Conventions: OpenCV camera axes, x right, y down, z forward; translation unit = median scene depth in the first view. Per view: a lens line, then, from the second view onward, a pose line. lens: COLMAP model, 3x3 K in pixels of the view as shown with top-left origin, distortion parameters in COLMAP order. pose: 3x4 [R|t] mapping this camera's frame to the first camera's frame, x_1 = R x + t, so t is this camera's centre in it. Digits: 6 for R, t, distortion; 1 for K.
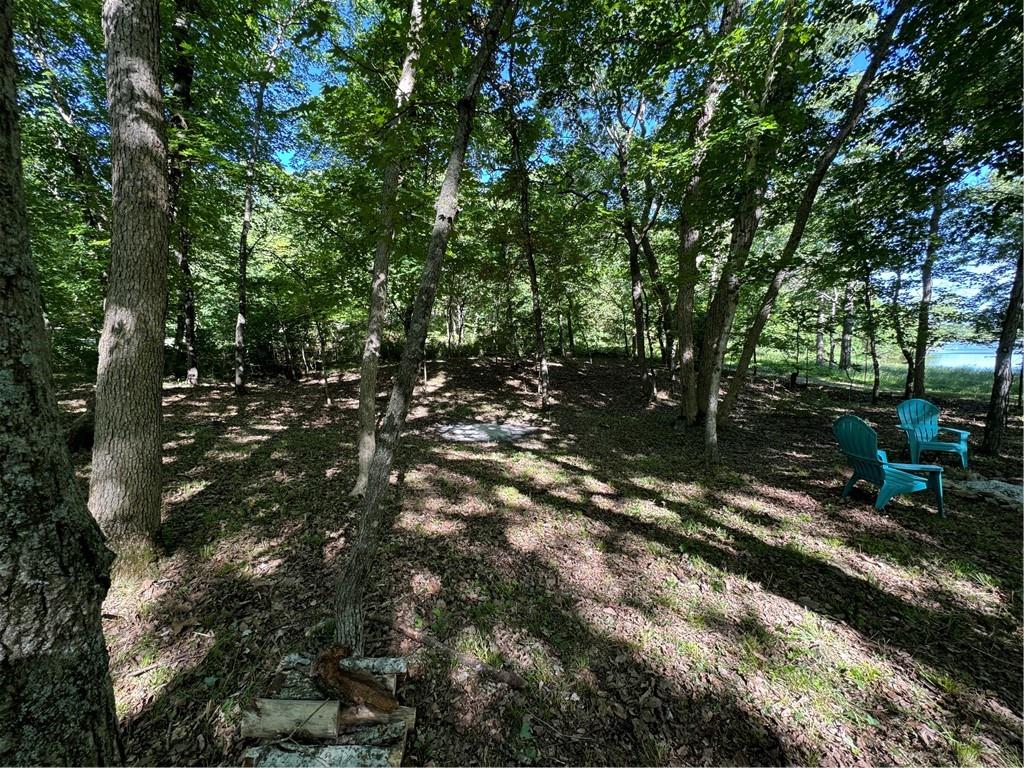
lens RADIAL K [[408.4, 0, 510.3], [0, 408.4, 384.2], [0, 0, 1]] dist [-0.001593, 0.000545]
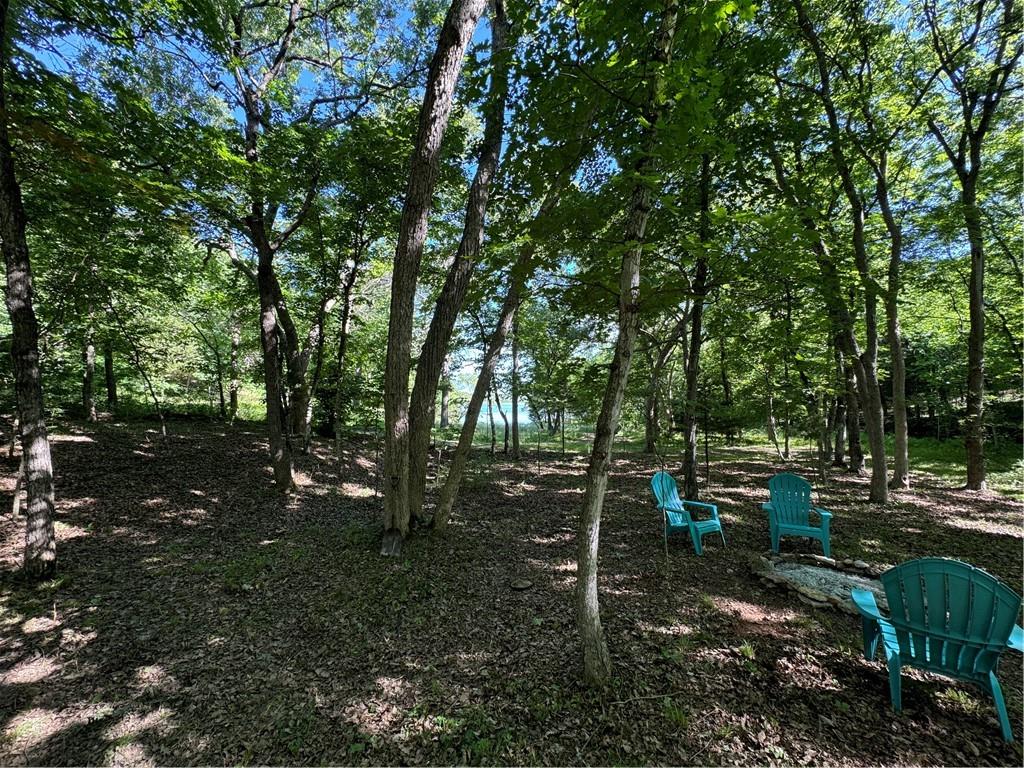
lens RADIAL K [[408.4, 0, 512.8], [0, 408.4, 382.7], [0, 0, 1]] dist [-0.001593, 0.000545]
pose [[0.587459, 0.058576, 0.807131, 0.046989], [0.057930, 0.991774, -0.114140, -0.069168], [-0.807178, 0.113809, 0.579234, 0.641209]]
